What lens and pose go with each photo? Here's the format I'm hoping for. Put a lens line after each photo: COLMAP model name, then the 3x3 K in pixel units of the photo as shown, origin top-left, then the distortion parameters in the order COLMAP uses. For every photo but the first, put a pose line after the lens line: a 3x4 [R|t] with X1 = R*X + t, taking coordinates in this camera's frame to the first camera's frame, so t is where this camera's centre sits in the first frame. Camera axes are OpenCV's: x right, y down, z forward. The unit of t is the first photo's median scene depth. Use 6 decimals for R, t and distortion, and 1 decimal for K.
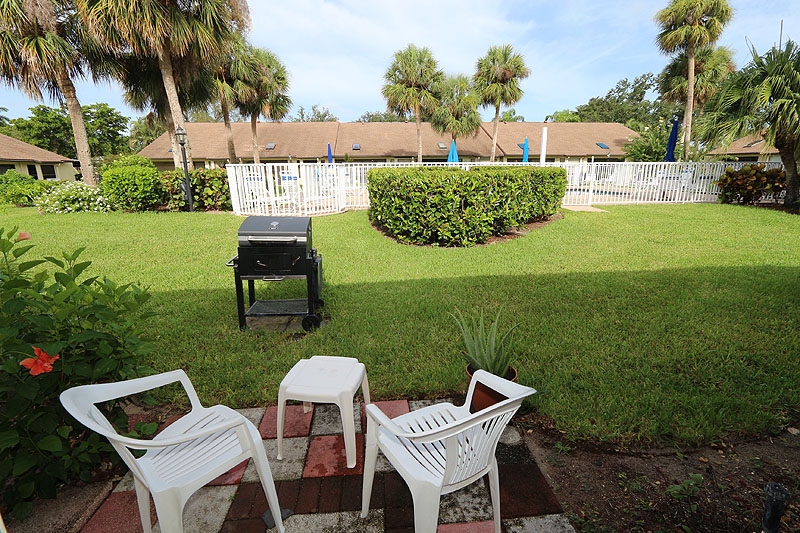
lens RADIAL K [[374.3, 0, 400.0], [0, 374.3, 266.5], [0, 0, 1]] dist [-0.002355, -0.000146]
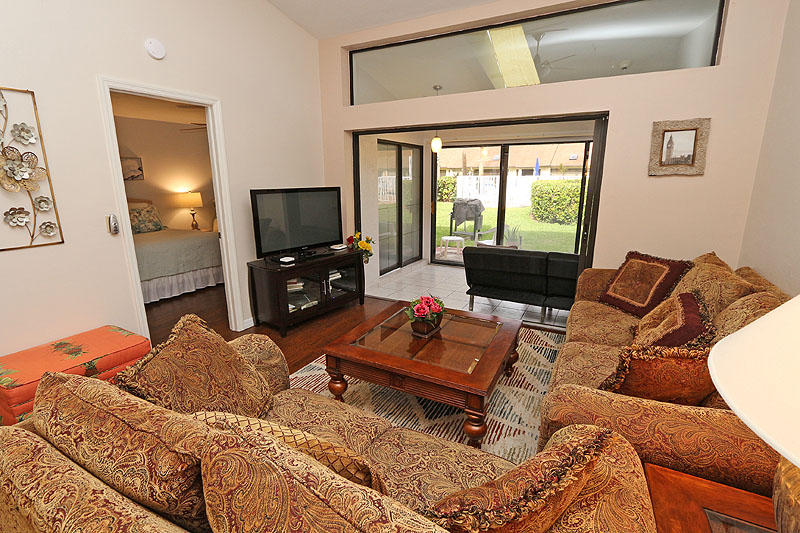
lens RADIAL K [[374.3, 0, 400.0], [0, 374.3, 266.5], [0, 0, 1]] dist [-0.002355, -0.000146]
pose [[0.834866, 0.141310, -0.532007, 0.453594], [-0.148672, 0.988454, 0.029242, 0.202739], [0.529996, 0.054682, 0.846235, -0.904002]]
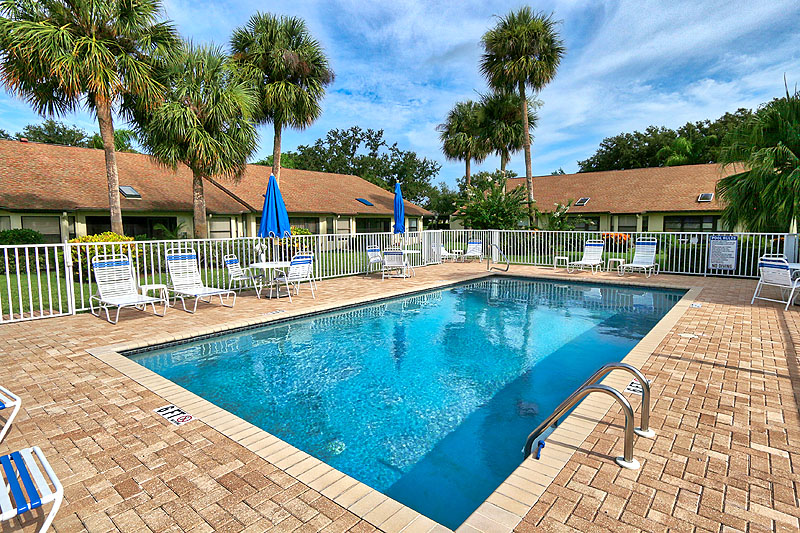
lens RADIAL K [[423.5, 0, 400.0], [0, 423.5, 266.5], [0, 0, 1]] dist [0.000132, 0.000078]
pose [[0.708708, -0.068253, 0.702193, -0.045632], [0.171199, 0.982198, -0.077318, -0.129070], [-0.684415, 0.175011, 0.707776, 0.405475]]
